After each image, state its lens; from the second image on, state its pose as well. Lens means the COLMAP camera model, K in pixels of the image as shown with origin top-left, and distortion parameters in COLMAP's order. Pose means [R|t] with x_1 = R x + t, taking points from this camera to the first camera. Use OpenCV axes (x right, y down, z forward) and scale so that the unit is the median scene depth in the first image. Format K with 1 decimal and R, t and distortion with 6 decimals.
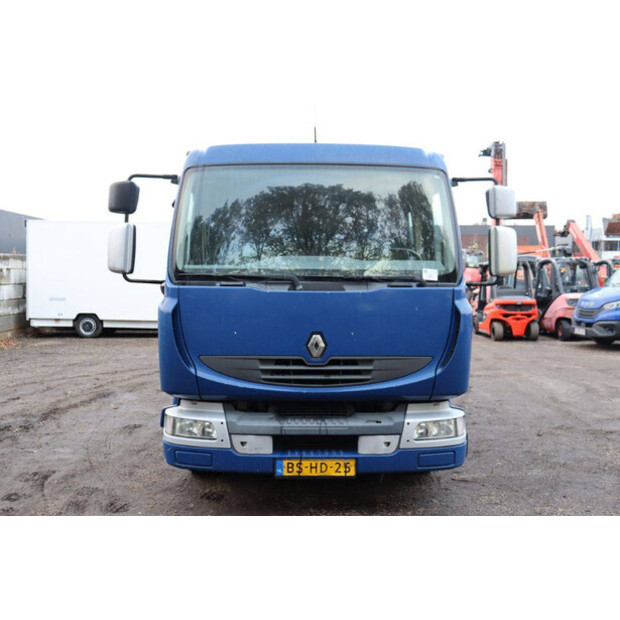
lens RADIAL K [[632.3, 0, 310.0], [0, 632.3, 310.0], [0, 0, 1]] dist [-0.086912, -0.000840]
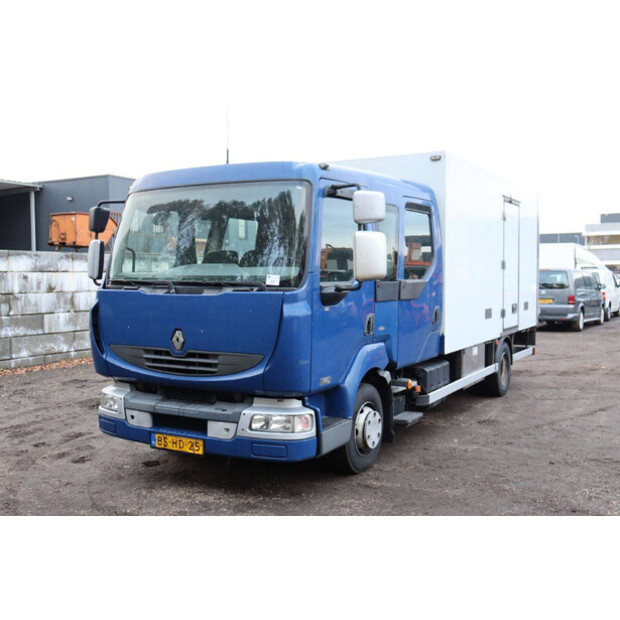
lens RADIAL K [[702.1, 0, 310.0], [0, 702.1, 310.0], [0, 0, 1]] dist [-0.046836, -0.000422]
pose [[0.860780, 0.019695, -0.508596, 0.885308], [-0.022835, 0.999739, 0.000066, -0.006037], [0.508465, 0.011557, 0.861005, -0.008871]]
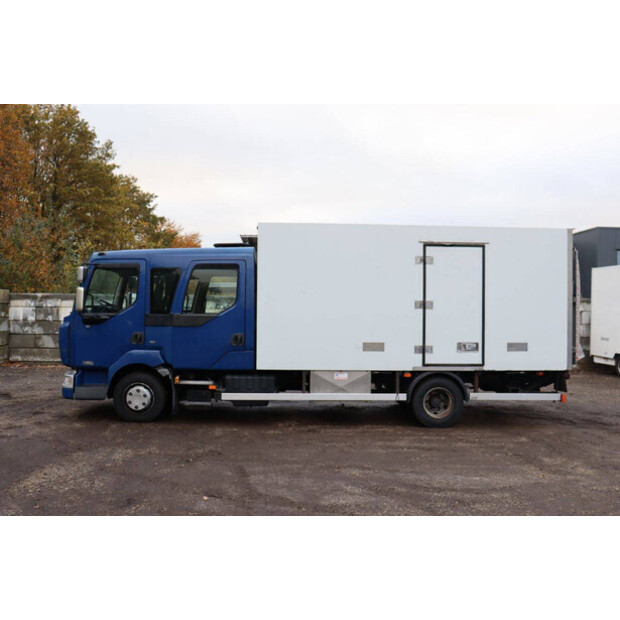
lens RADIAL K [[604.6, 0, 310.0], [0, 604.6, 310.0], [0, 0, 1]] dist [-0.132263, 0.122313]
pose [[0.006489, -0.005542, -0.999964, 2.404489], [-0.067415, 0.997707, -0.005967, -0.108891], [0.997704, 0.067451, 0.006101, 1.886657]]
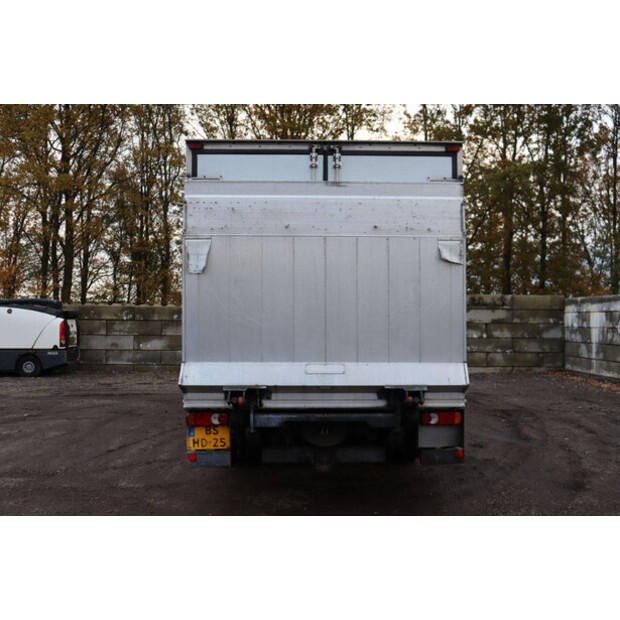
lens RADIAL K [[660.4, 0, 310.0], [0, 660.4, 310.0], [0, 0, 1]] dist [-0.095124, 0.000091]
pose [[-0.999947, -0.007572, 0.007009, -0.017429], [-0.007244, 0.998926, 0.045774, -0.217176], [-0.007348, 0.045721, -0.998927, 4.129273]]
